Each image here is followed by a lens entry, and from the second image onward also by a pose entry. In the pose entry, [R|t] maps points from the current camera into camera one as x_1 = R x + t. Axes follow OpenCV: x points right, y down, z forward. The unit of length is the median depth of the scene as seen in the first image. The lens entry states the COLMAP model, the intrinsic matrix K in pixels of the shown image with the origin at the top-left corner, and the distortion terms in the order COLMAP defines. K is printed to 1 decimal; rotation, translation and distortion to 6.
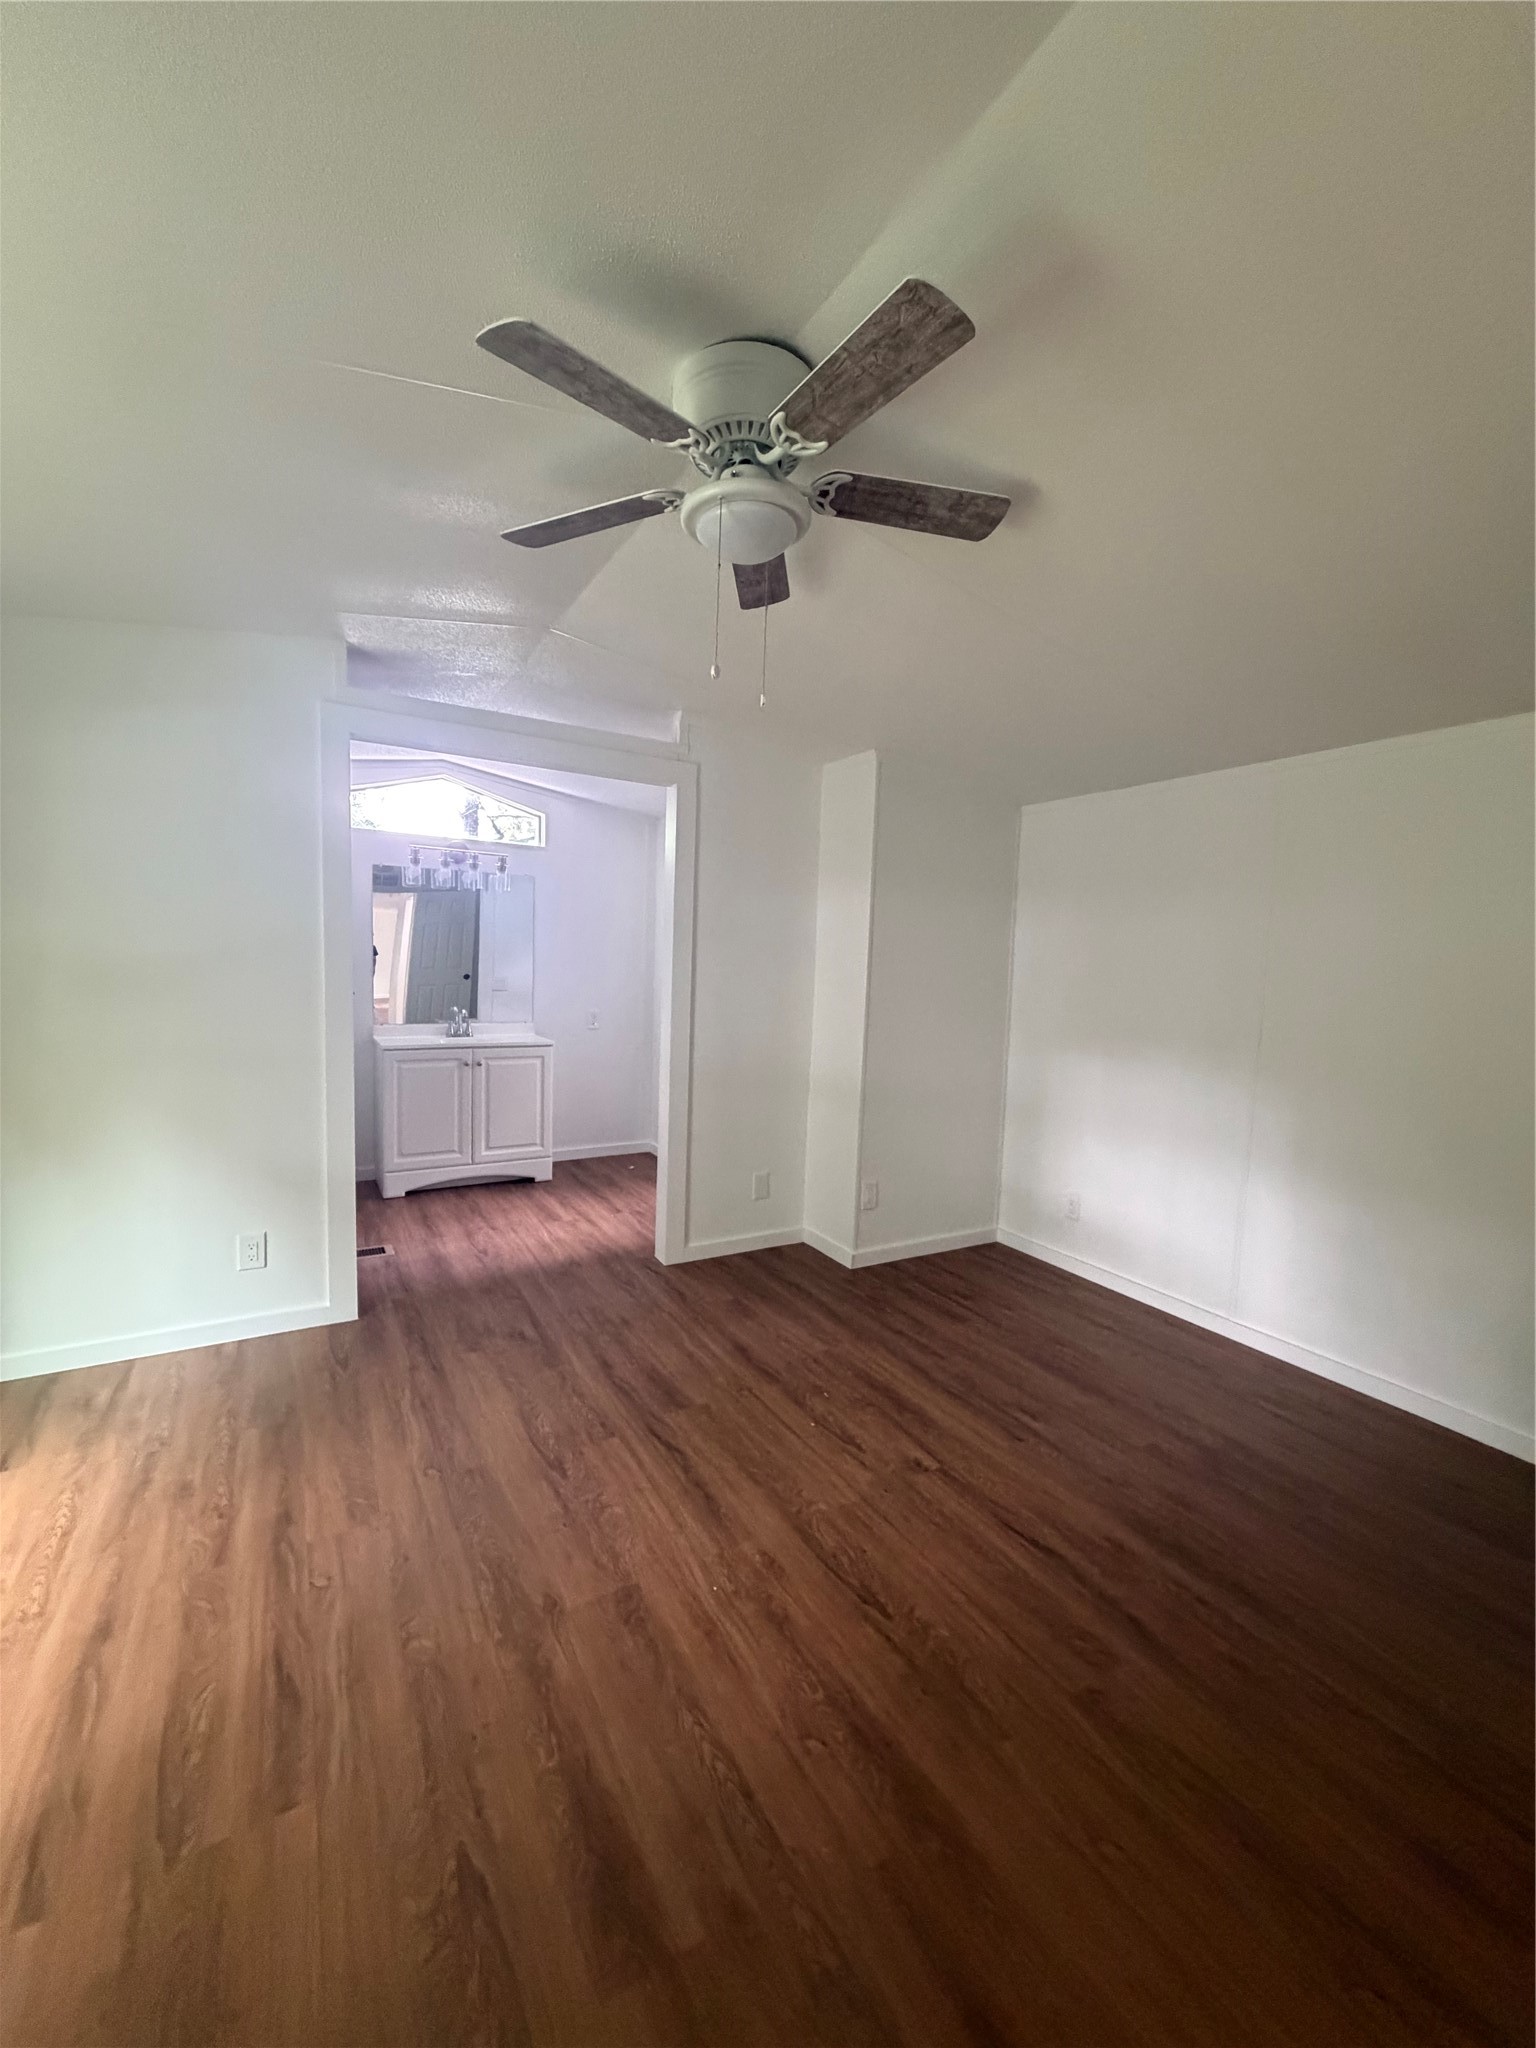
lens RADIAL K [[821.8, 0, 769.8], [0, 821.8, 1023.4], [0, 0, 1]] dist [-0.003366, -0.000385]
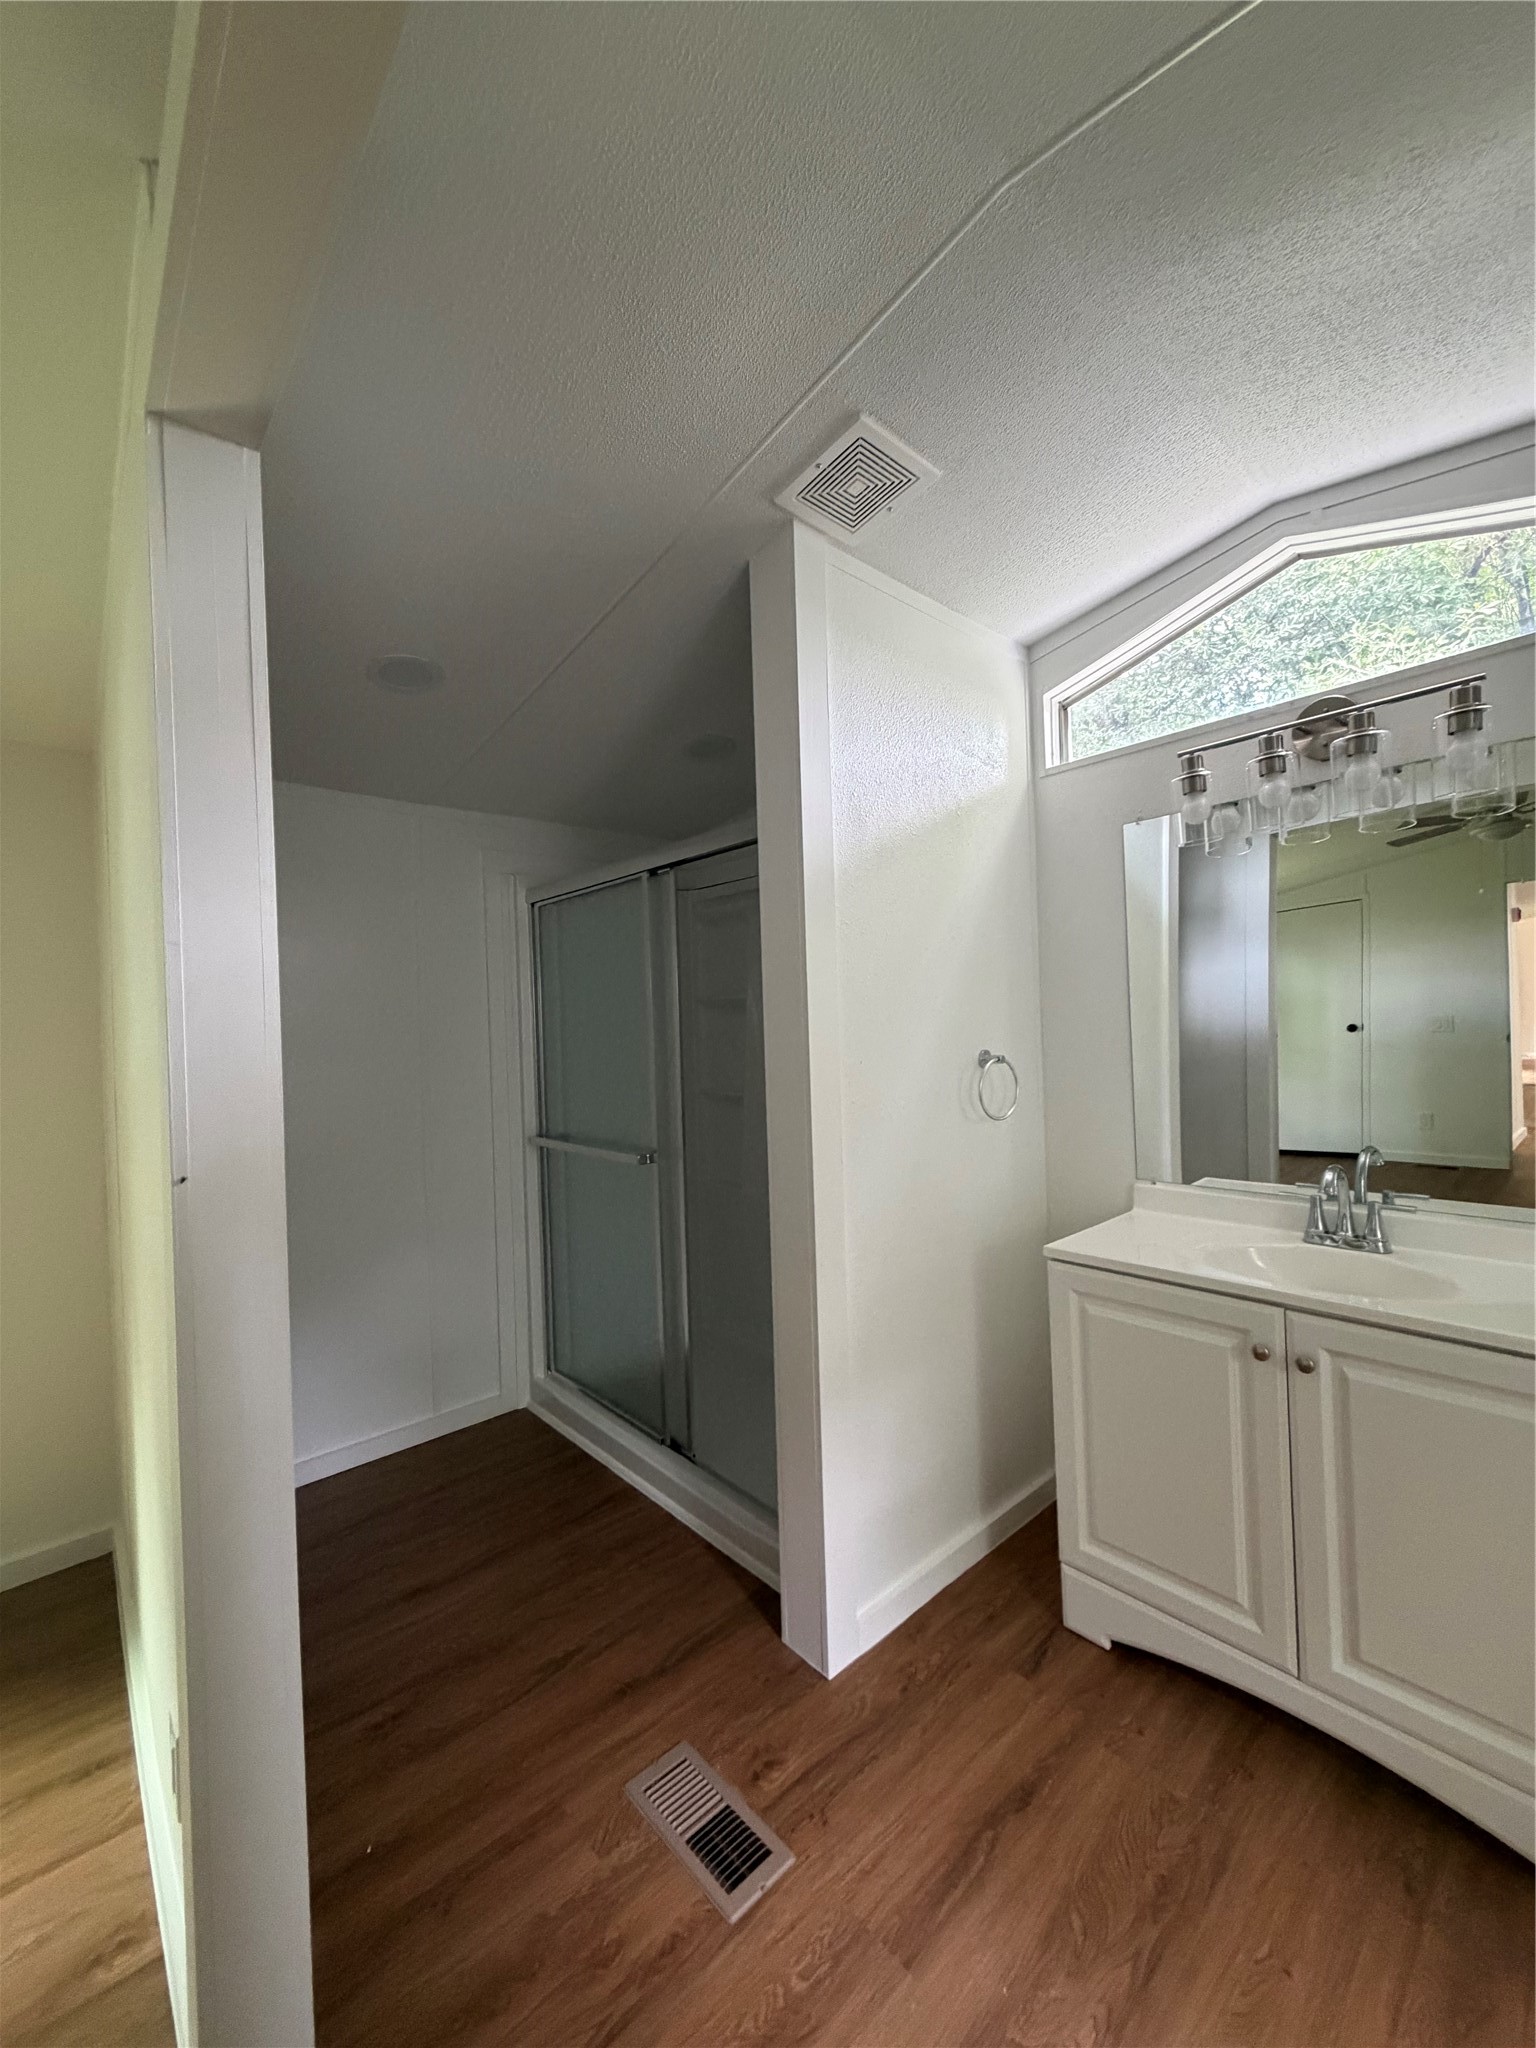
lens RADIAL K [[821.8, 0, 774.3], [0, 821.8, 1027.7], [0, 0, 1]] dist [-0.003366, -0.000385]
pose [[0.219759, -0.030199, -0.975087, -0.095579], [-0.044295, 0.998181, -0.040897, -0.056342], [0.974548, 0.052179, 0.218021, 0.740813]]
